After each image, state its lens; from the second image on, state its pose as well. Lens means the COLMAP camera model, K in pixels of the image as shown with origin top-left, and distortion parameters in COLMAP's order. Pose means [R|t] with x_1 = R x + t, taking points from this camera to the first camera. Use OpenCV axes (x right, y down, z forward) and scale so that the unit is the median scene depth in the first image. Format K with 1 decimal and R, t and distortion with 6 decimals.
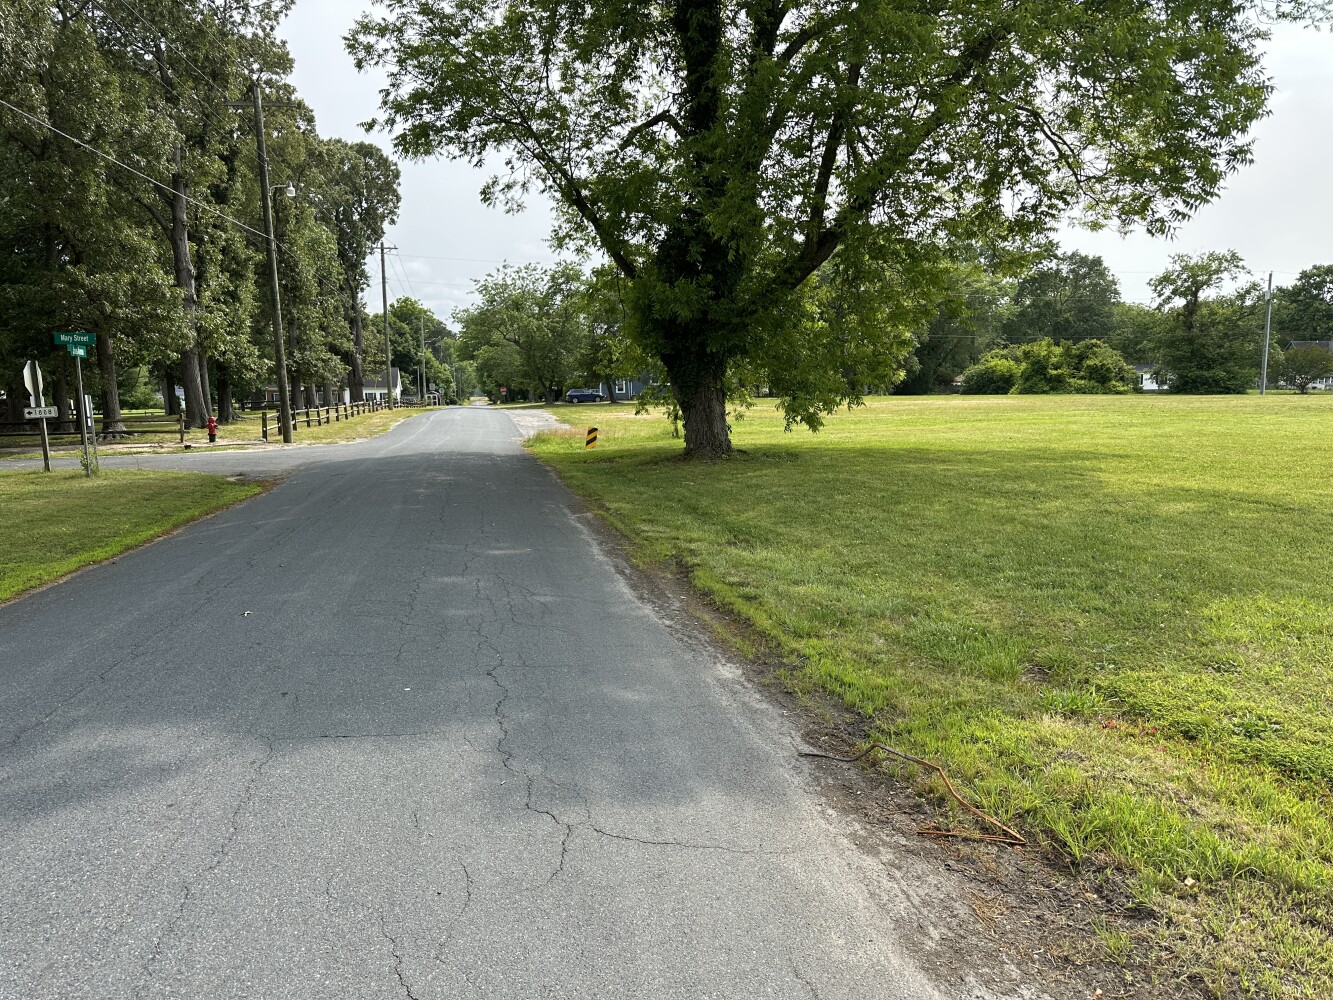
lens RADIAL K [[906.4, 0, 665.0], [0, 906.4, 505.6], [0, 0, 1]] dist [0.053174, -0.009586]
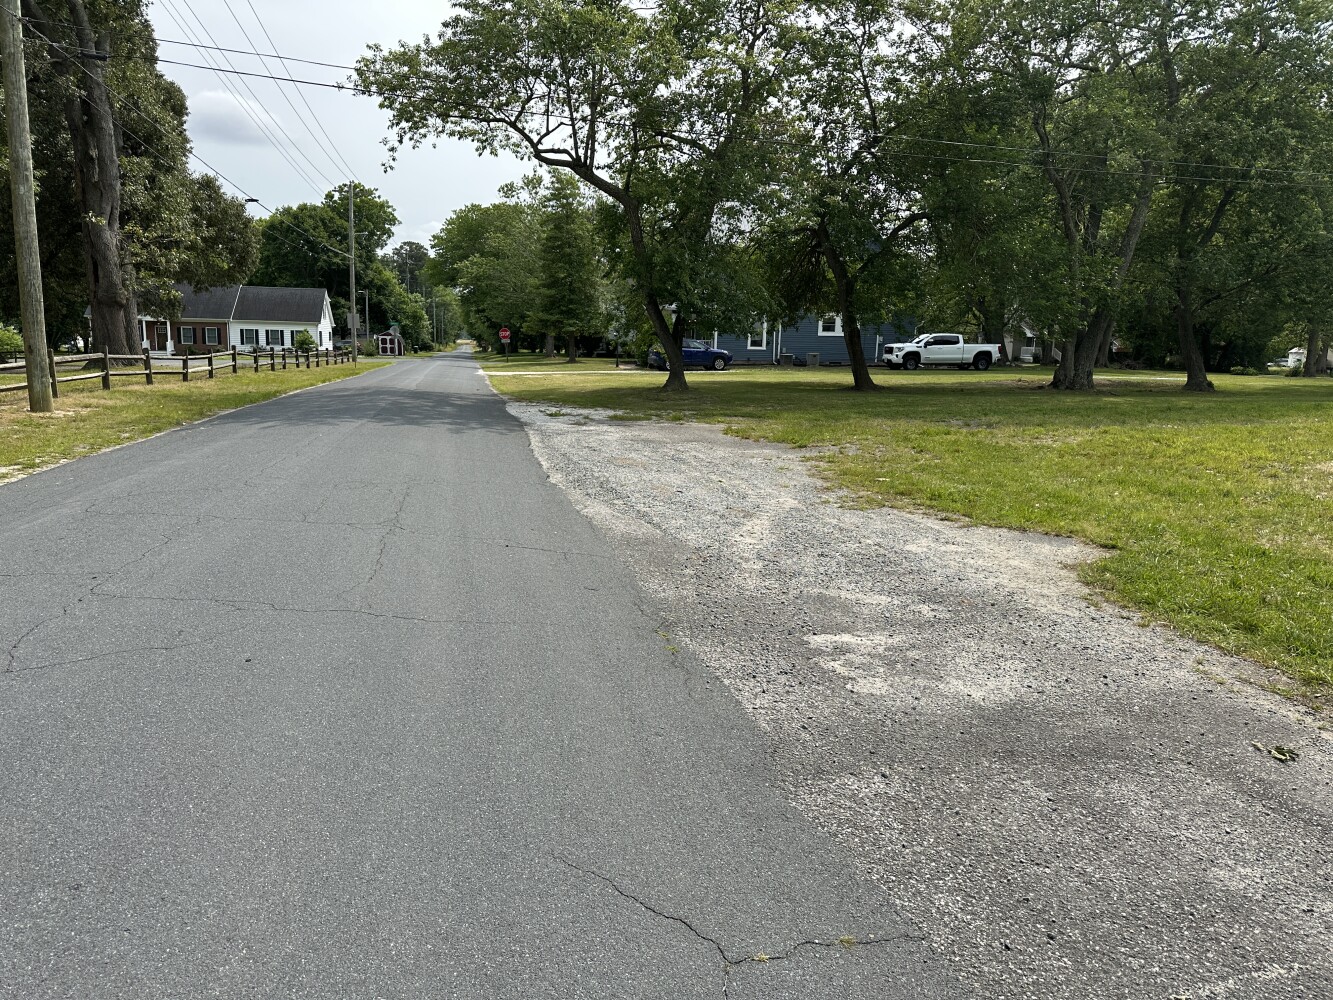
lens RADIAL K [[906.4, 0, 669.3], [0, 906.4, 495.1], [0, 0, 1]] dist [0.053174, -0.009586]
pose [[0.999146, 0.035769, 0.020708, -0.065972], [-0.036619, 0.998436, 0.042240, -0.043373], [-0.019165, -0.042962, 0.998893, 0.339332]]
